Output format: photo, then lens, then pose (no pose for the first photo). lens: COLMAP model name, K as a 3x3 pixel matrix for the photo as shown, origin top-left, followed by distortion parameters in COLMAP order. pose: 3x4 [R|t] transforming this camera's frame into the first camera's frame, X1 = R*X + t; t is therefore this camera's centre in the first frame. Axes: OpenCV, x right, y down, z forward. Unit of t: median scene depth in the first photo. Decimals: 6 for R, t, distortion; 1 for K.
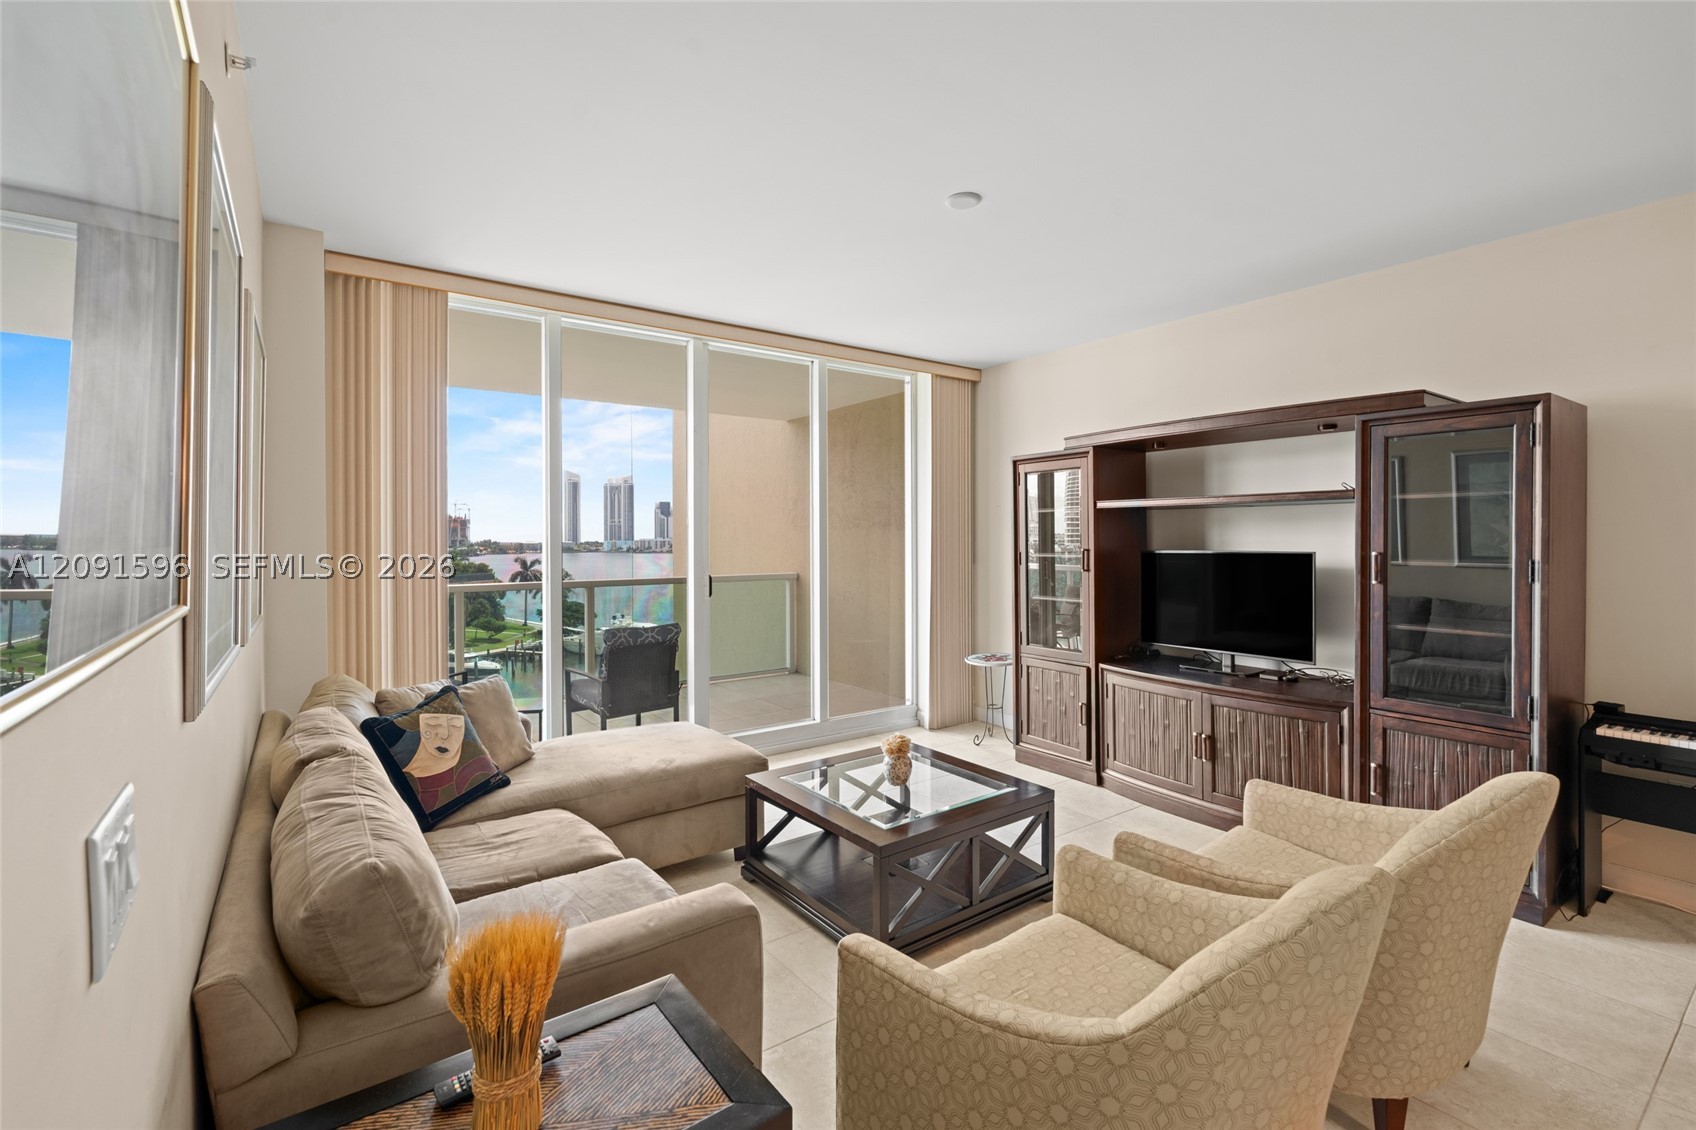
lens RADIAL K [[747.9, 0, 836.6], [0, 747.9, 539.4], [0, 0, 1]] dist [-0.001329, -0.000360]
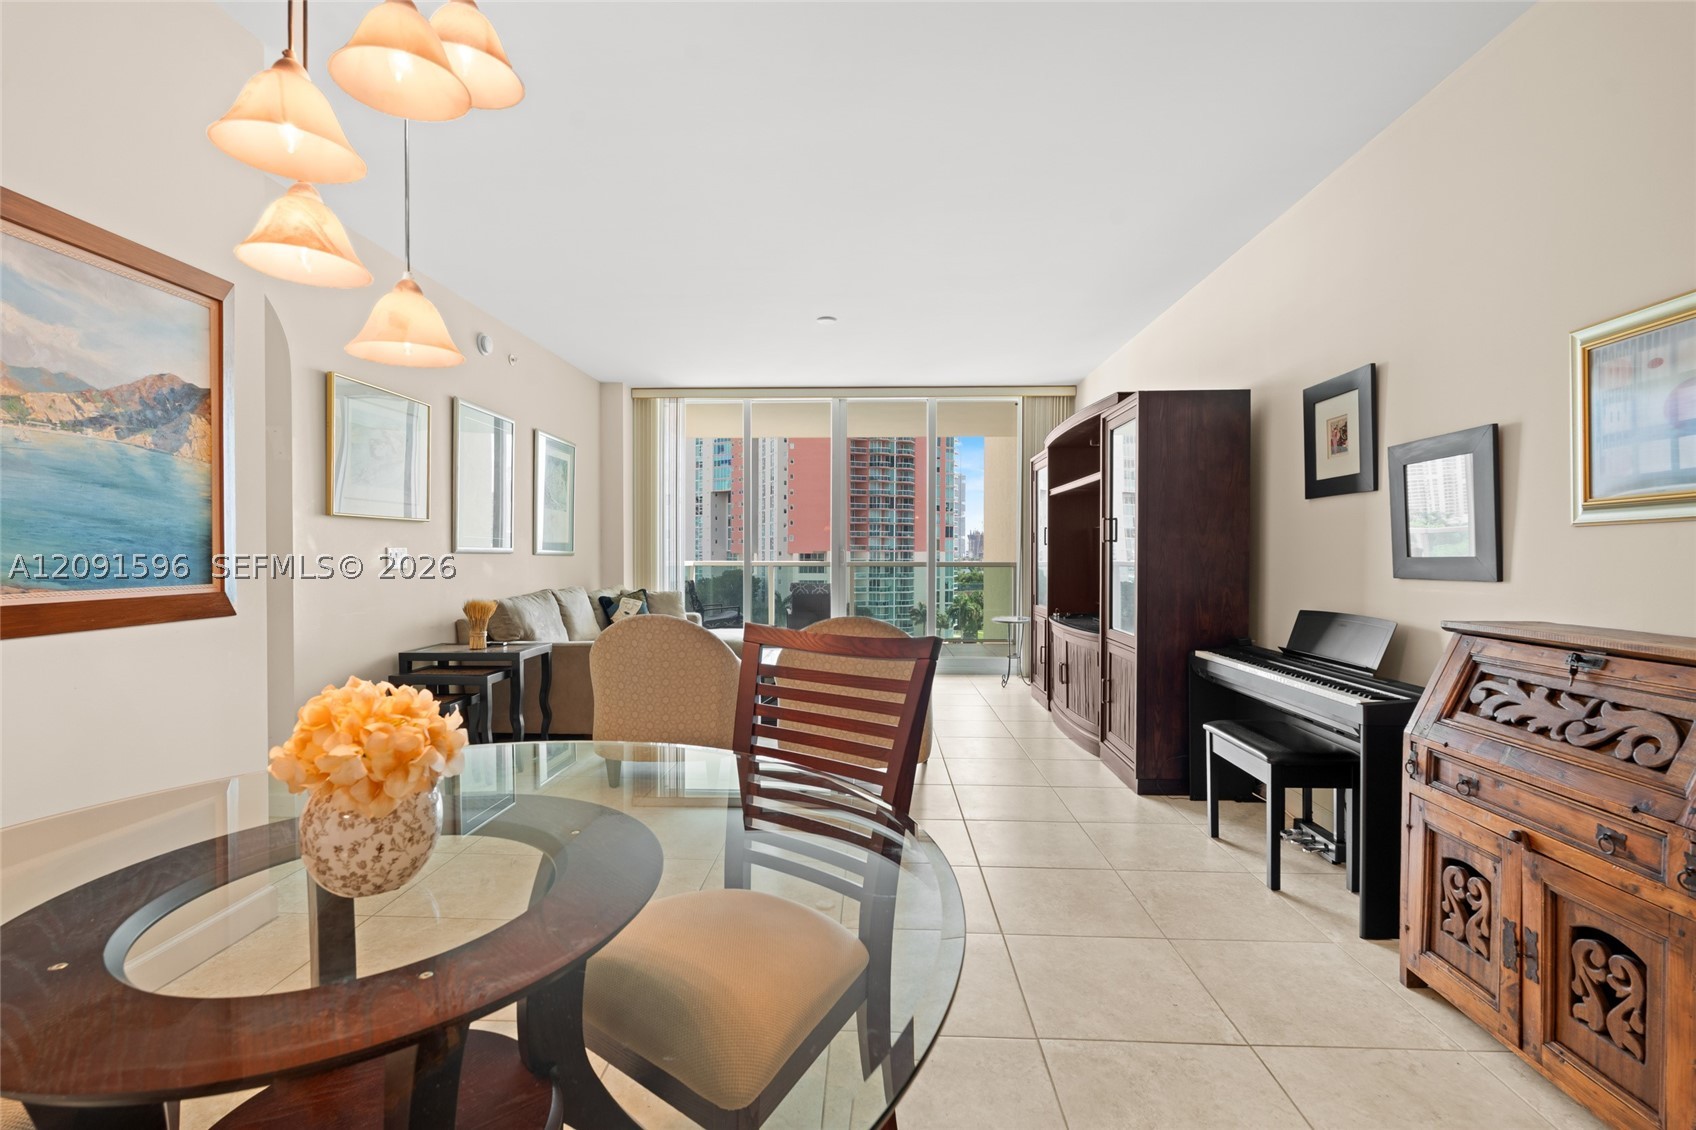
lens RADIAL K [[748.5, 0, 848.0], [0, 748.5, 565.0], [0, 0, 1]] dist [-0.001949, -0.000012]
pose [[0.789634, 0.014899, -0.613398, 0.971133], [-0.006348, 0.999850, 0.016114, 0.066265], [0.613546, -0.008830, 0.789610, -0.264705]]
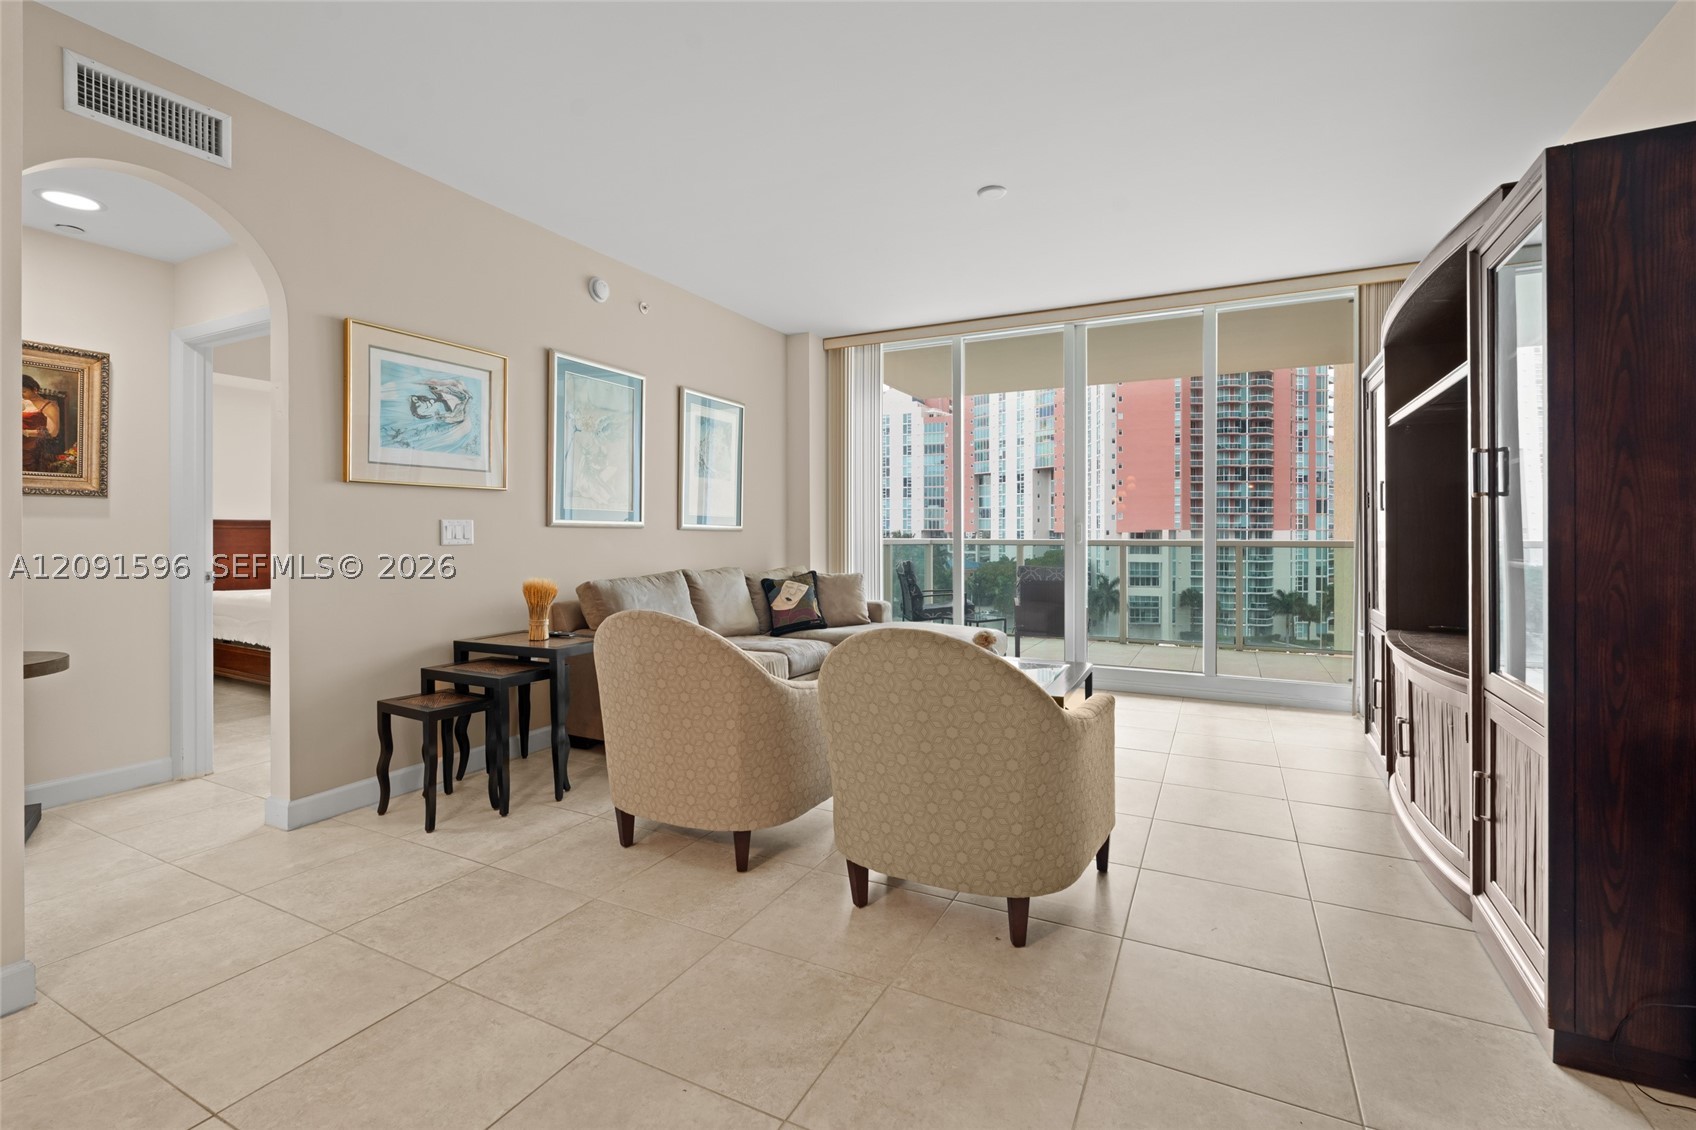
lens RADIAL K [[756.0, 0, 847.5], [0, 756.0, 531.7], [0, 0, 1]] dist [-0.005721, 0.000153]
pose [[0.460240, 0.001964, -0.887793, 0.870799], [-0.002896, 0.999996, 0.000711, 0.075163], [0.887790, 0.002244, 0.460243, 0.172882]]
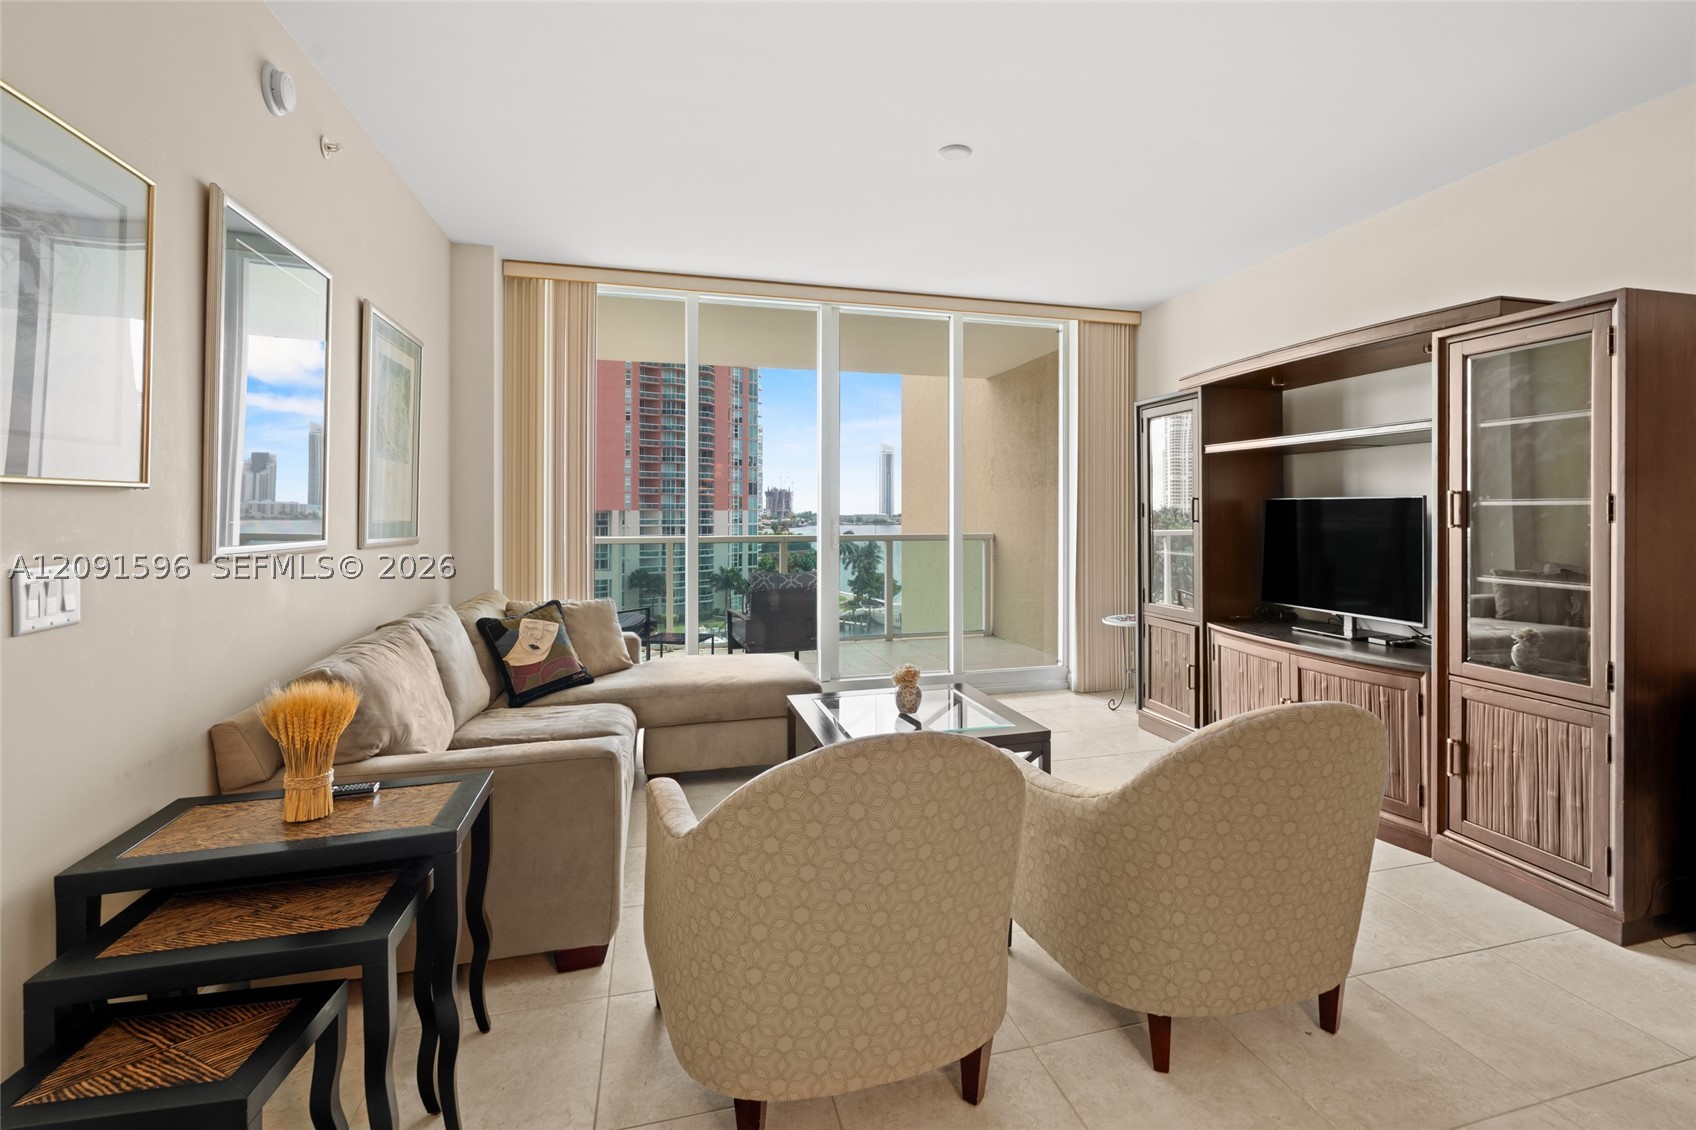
lens RADIAL K [[798.2, 0, 895.5], [0, 798.2, 506.2], [0, 0, 1]] dist [-0.002200, 0.000293]
pose [[0.945399, 0.000795, -0.325914, 0.342587], [-0.003246, 0.999970, -0.006976, 0.035195], [0.325899, 0.007653, 0.945374, -0.055871]]
